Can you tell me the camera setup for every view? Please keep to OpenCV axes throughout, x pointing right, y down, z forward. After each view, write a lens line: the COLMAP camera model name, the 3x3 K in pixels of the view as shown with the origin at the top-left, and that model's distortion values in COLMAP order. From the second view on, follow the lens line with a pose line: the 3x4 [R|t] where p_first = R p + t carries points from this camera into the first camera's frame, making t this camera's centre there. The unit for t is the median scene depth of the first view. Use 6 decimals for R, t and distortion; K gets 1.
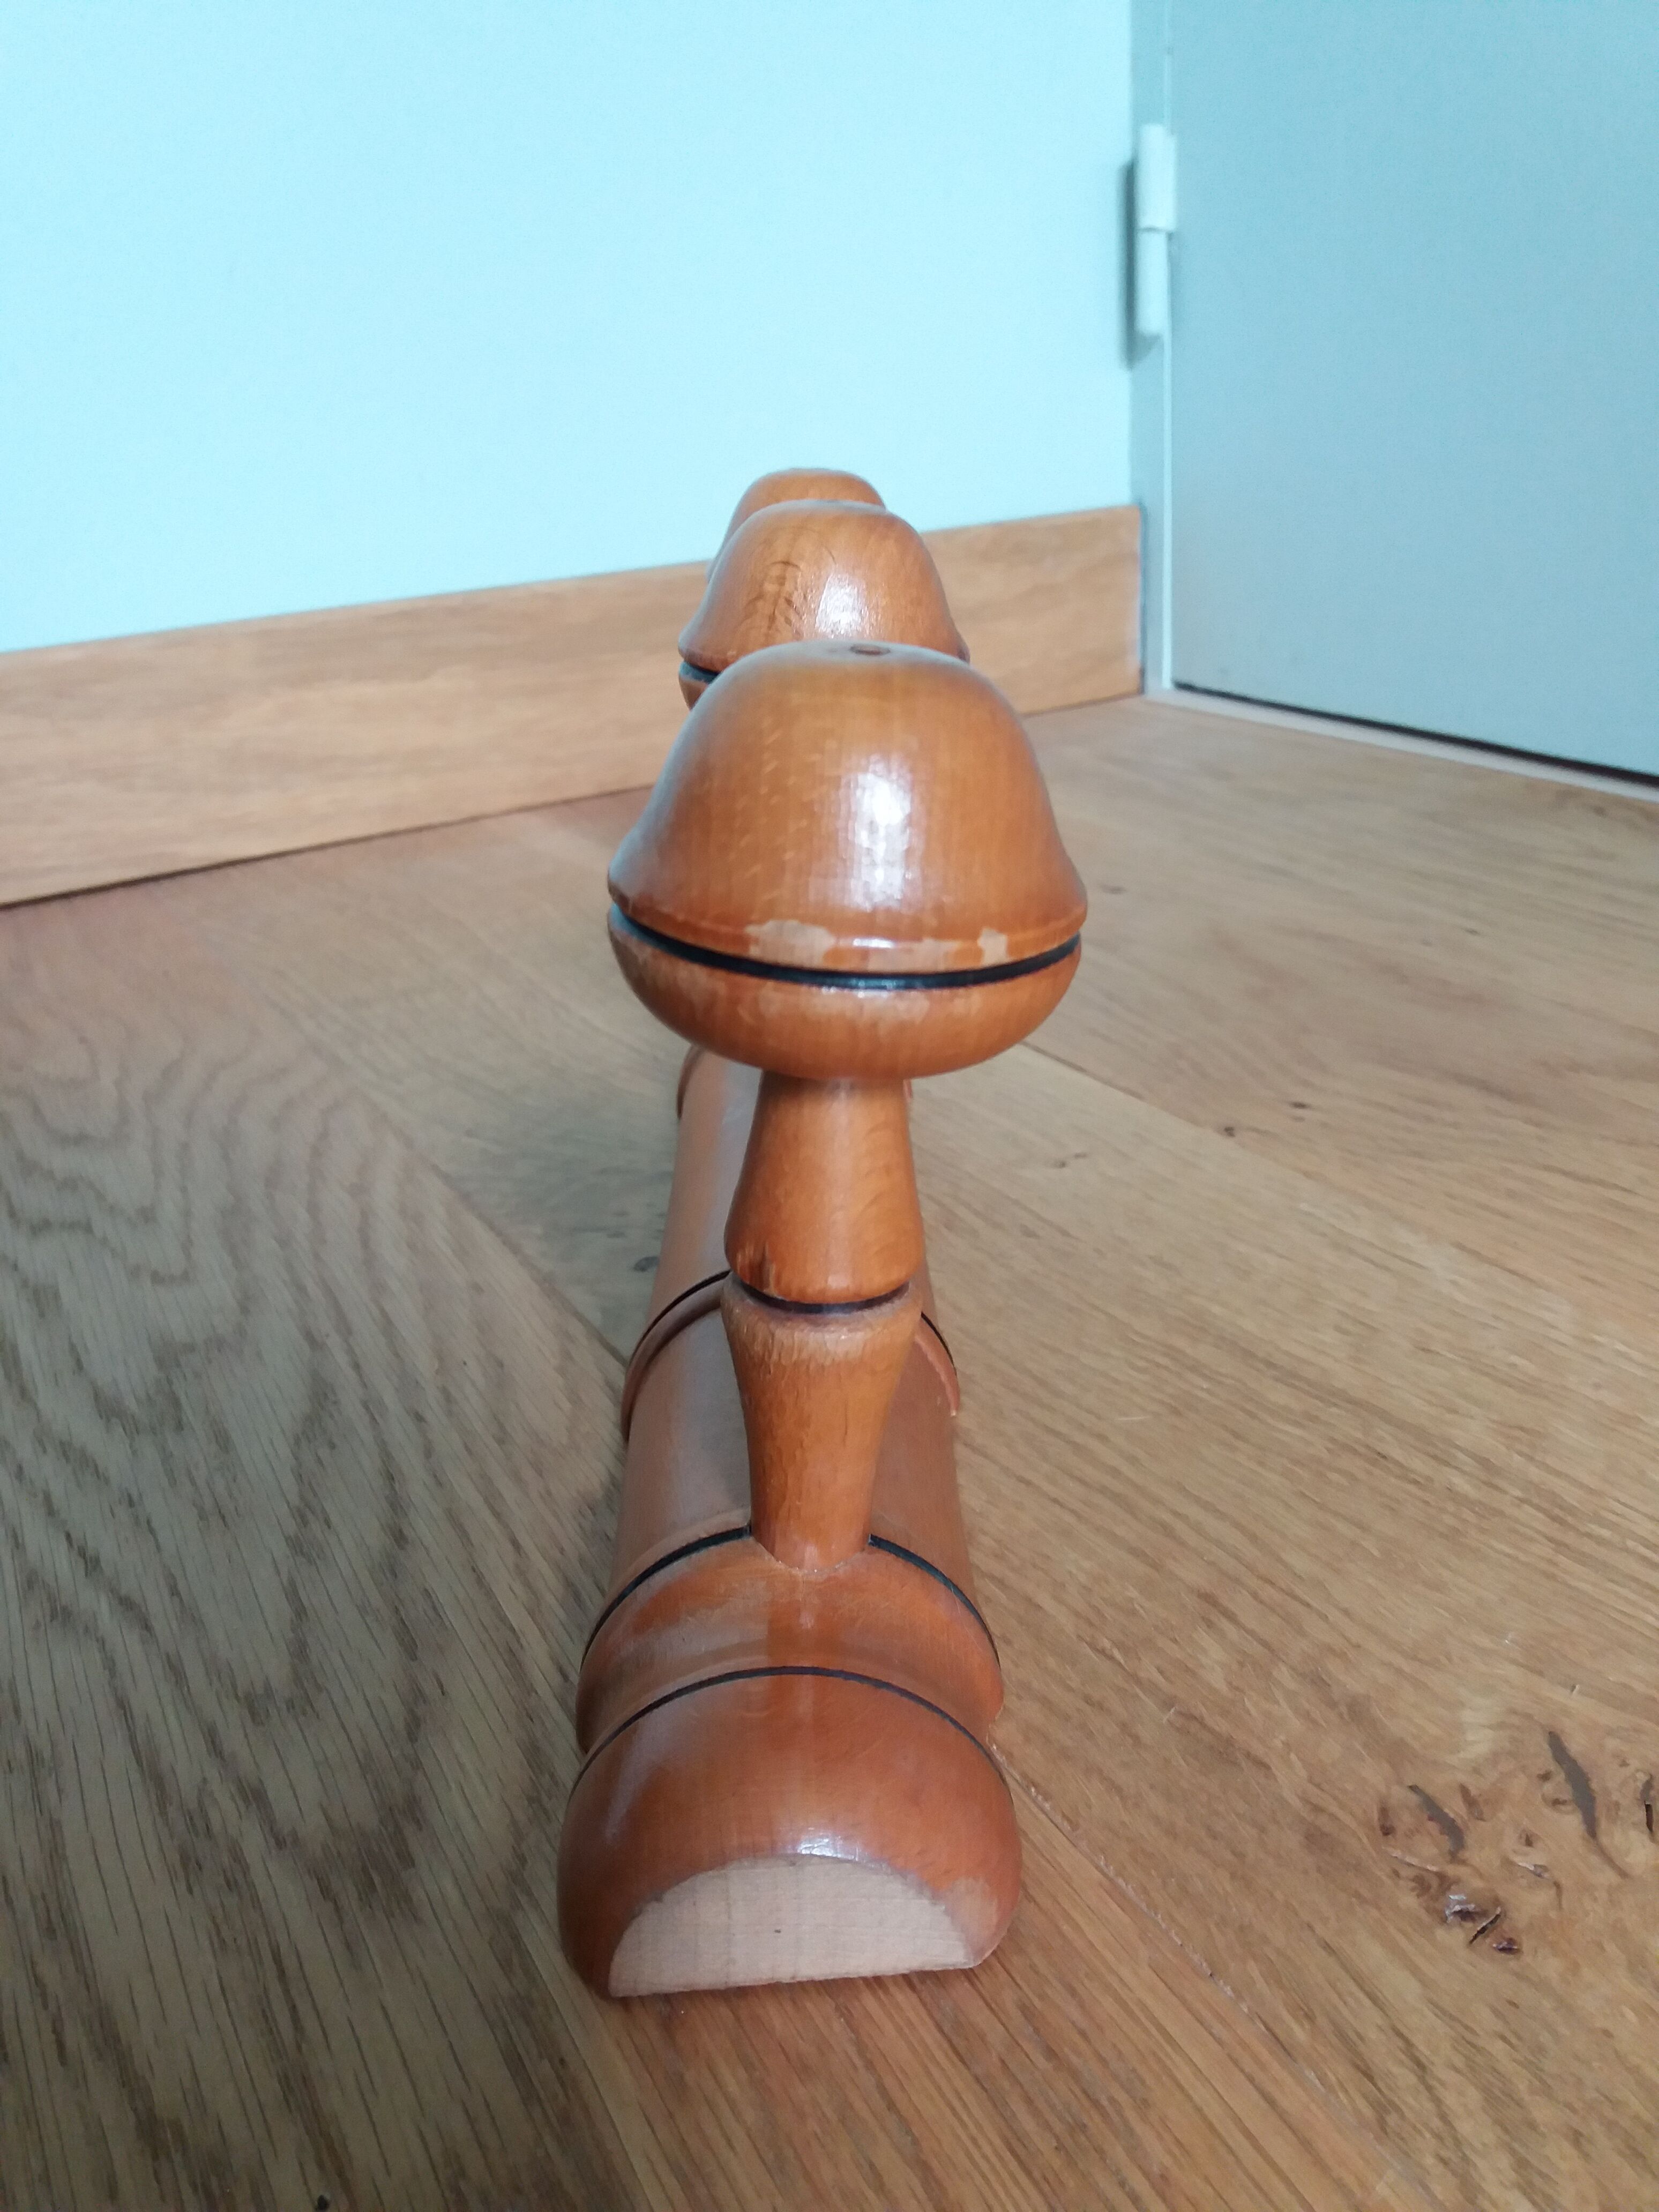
lens RADIAL K [[1797.5, 0, 829.5], [0, 1797.5, 1106.0], [0, 0, 1]] dist [0.054508, -0.125364]
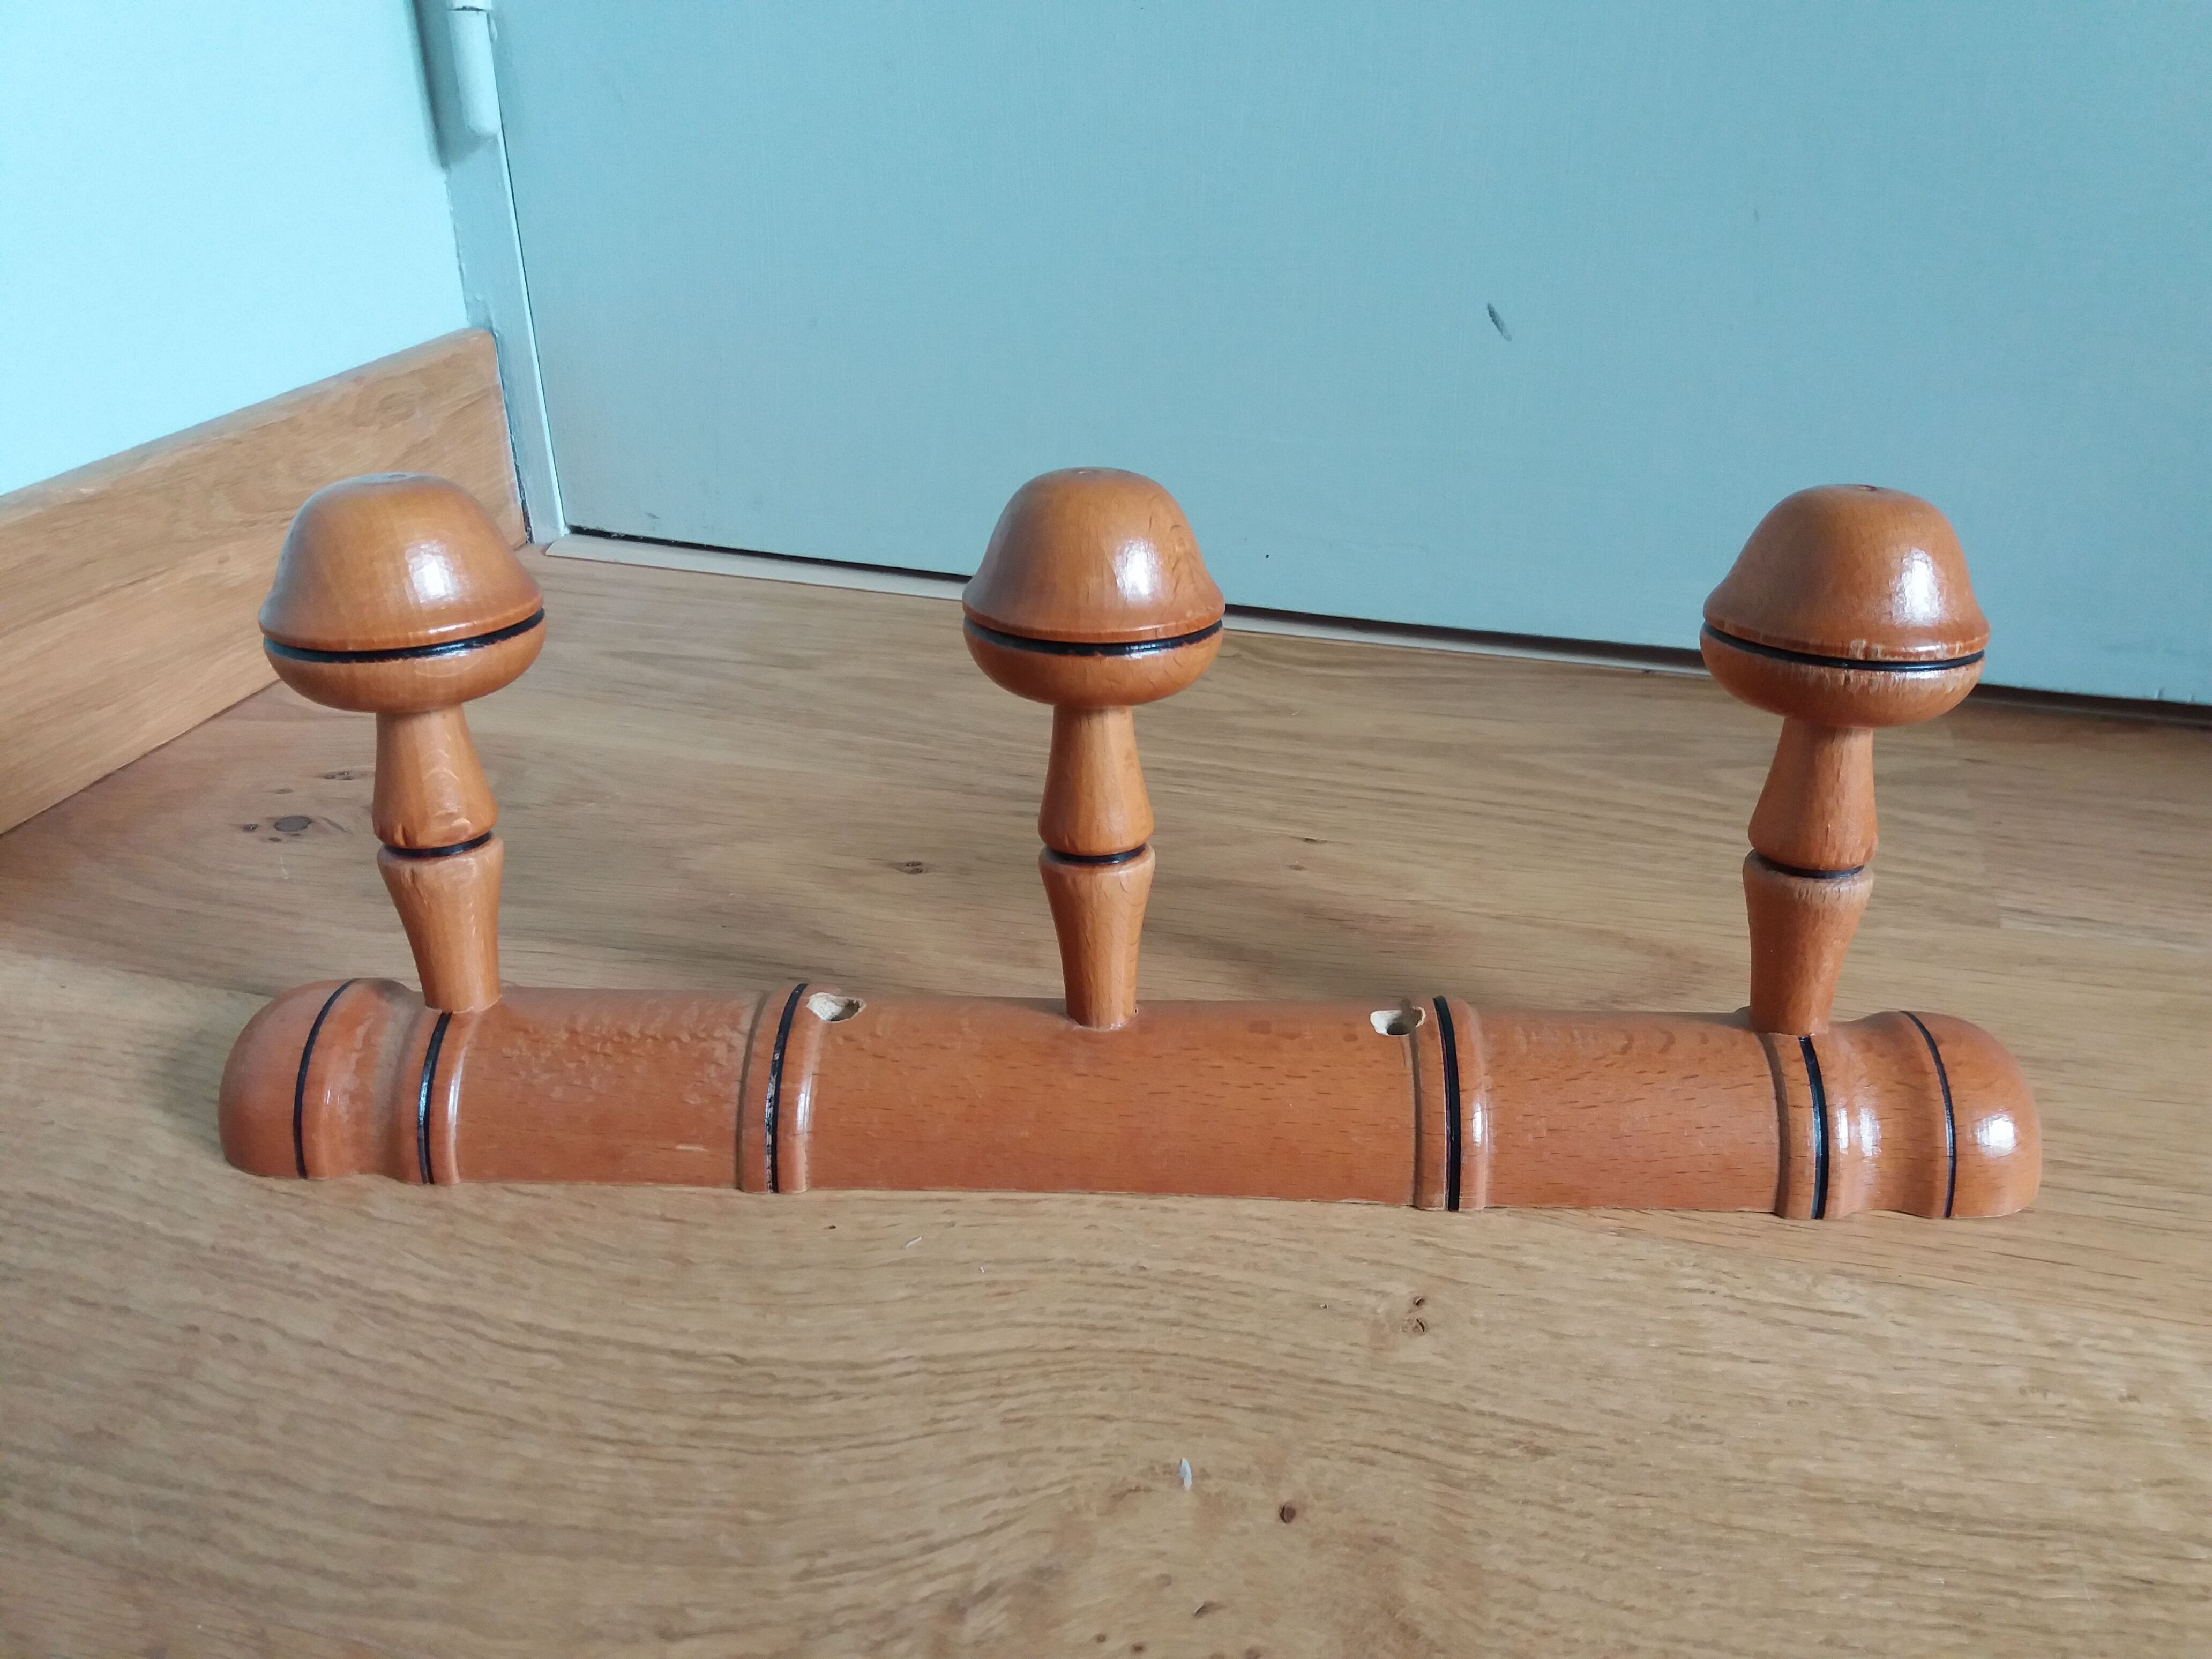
lens RADIAL K [[1797.5, 0, 1106.0], [0, 1797.5, 829.5], [0, 0, 1]] dist [0.054508, -0.125364]
pose [[0.722072, -0.256767, 0.642403, -0.579726], [0.225289, 0.965230, 0.132572, -0.423074], [-0.654108, 0.048999, 0.754813, 0.544321]]
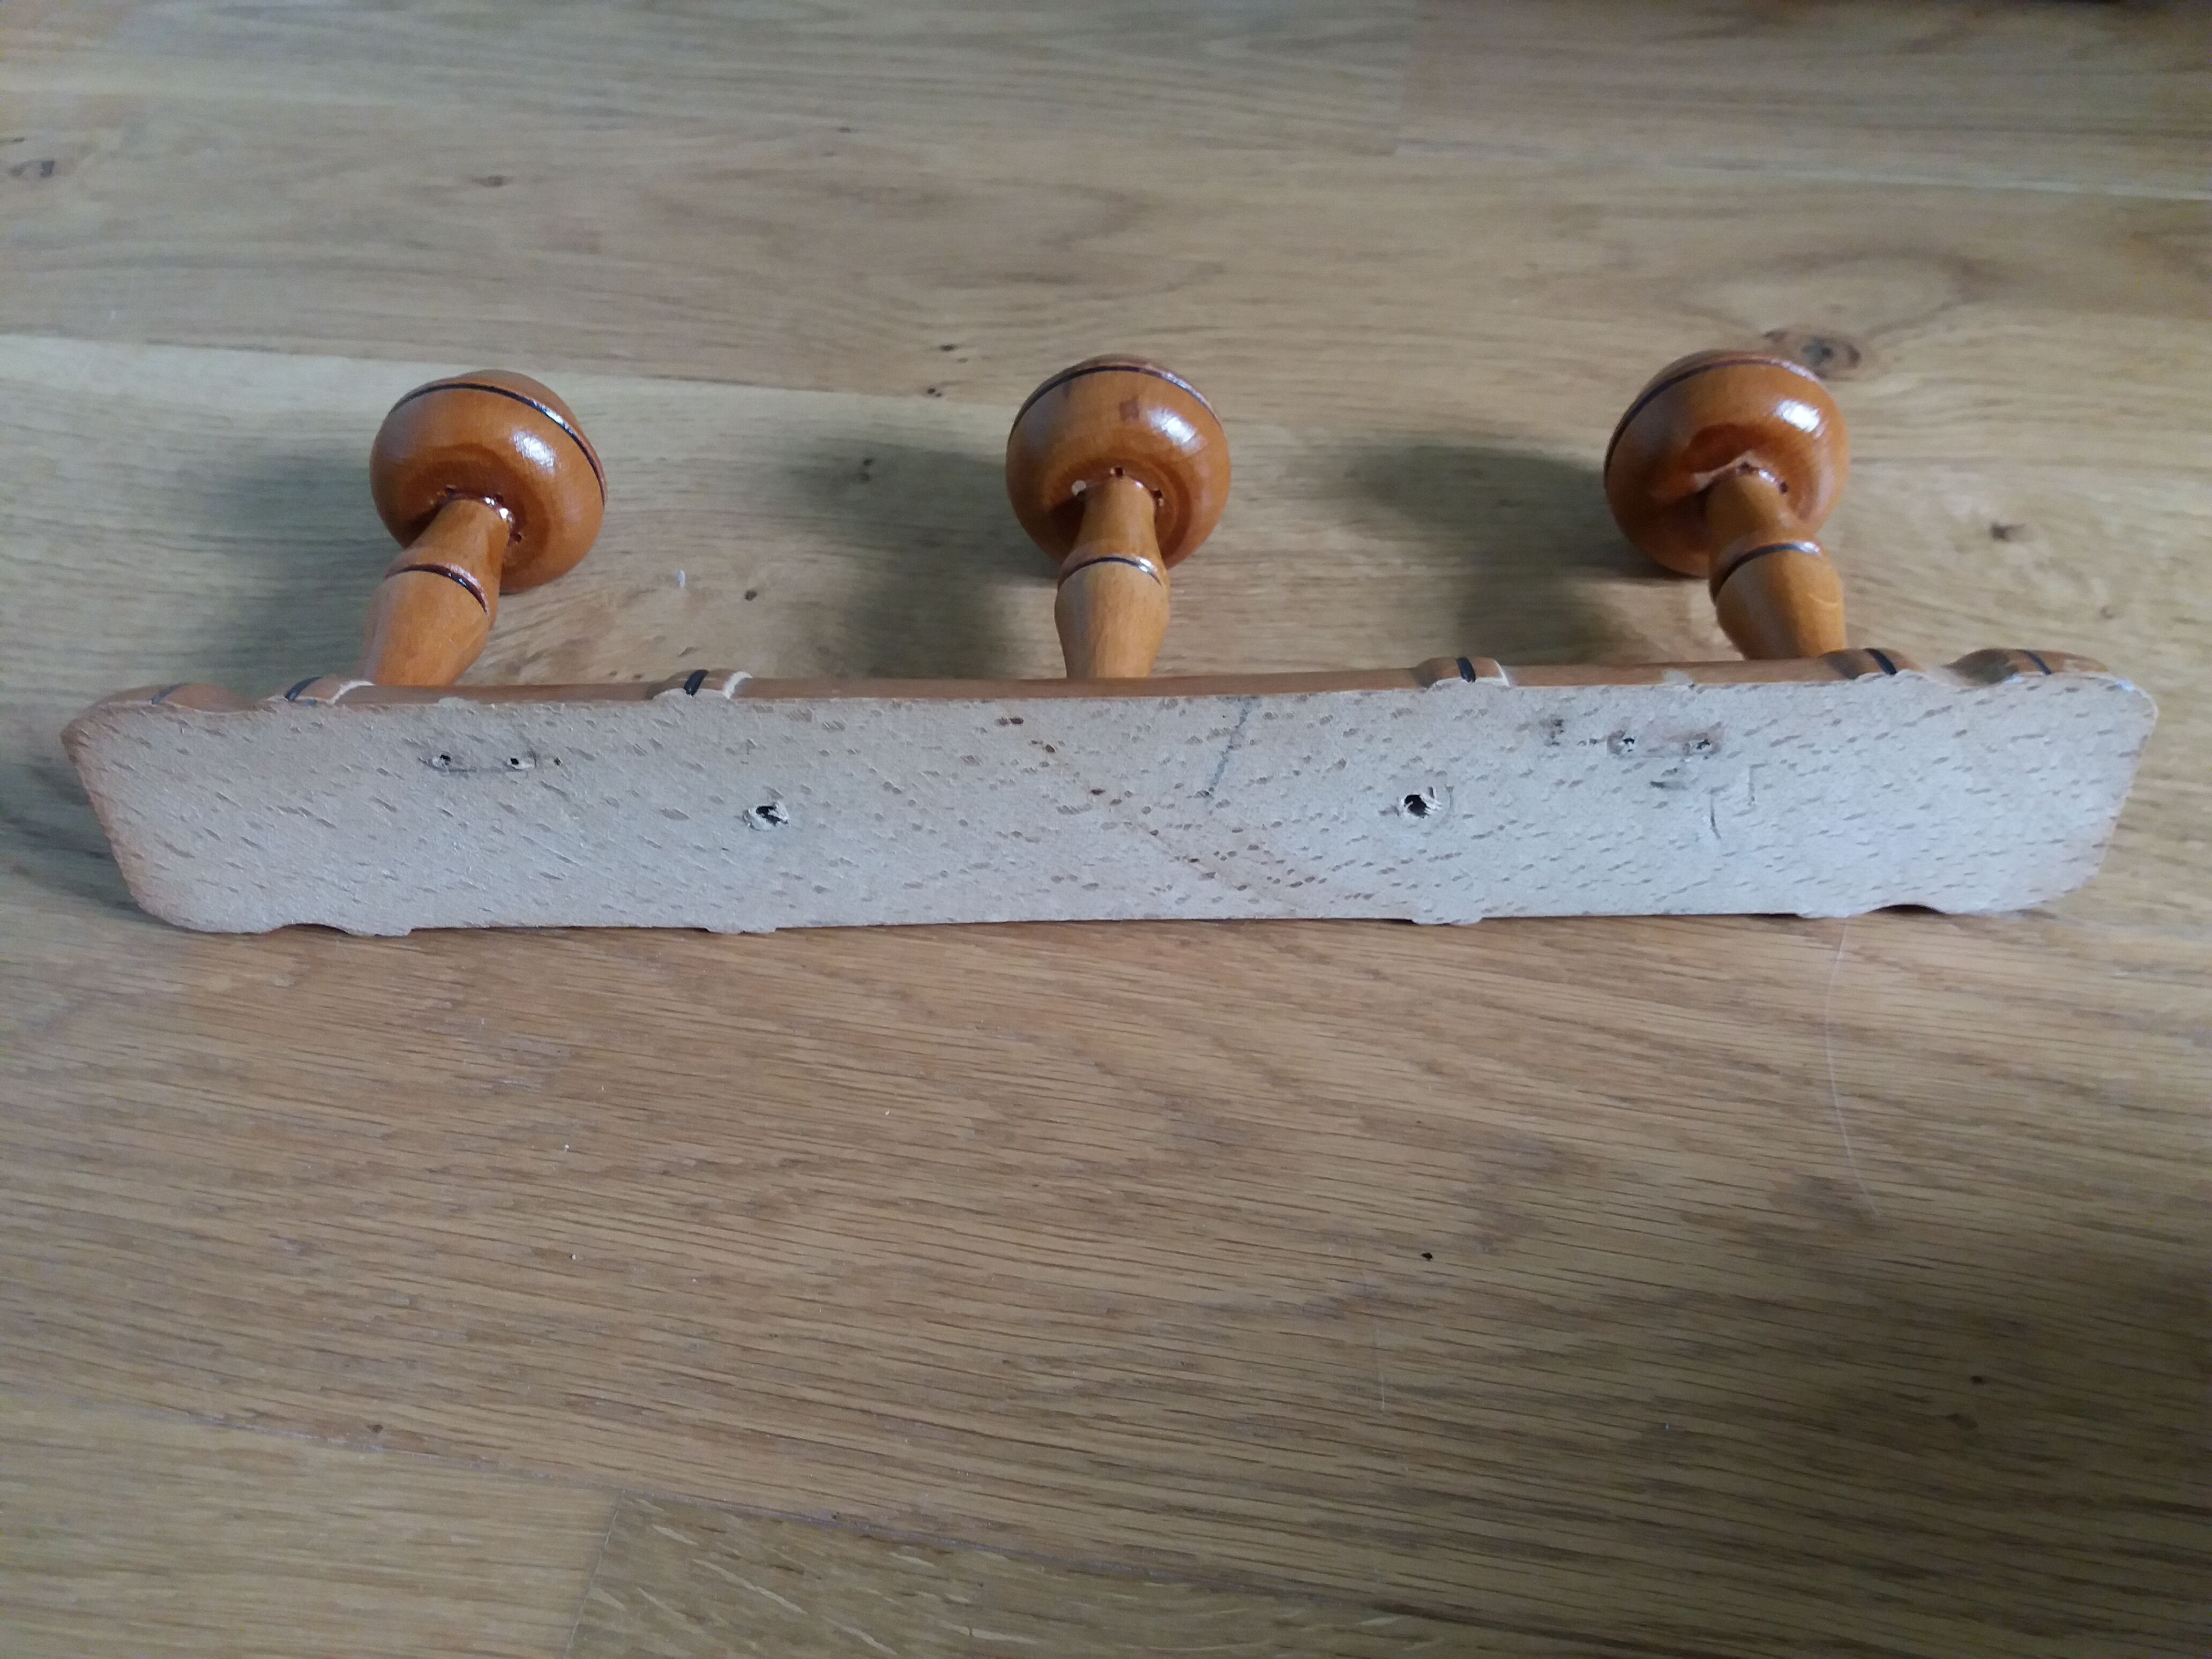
lens RADIAL K [[1797.5, 0, 1106.0], [0, 1797.5, 829.5], [0, 0, 1]] dist [0.054508, -0.125364]
pose [[0.632583, -0.524859, 0.569528, -0.694662], [0.283985, 0.841327, 0.459914, -0.333264], [-0.720549, -0.129196, 0.681261, 0.070989]]
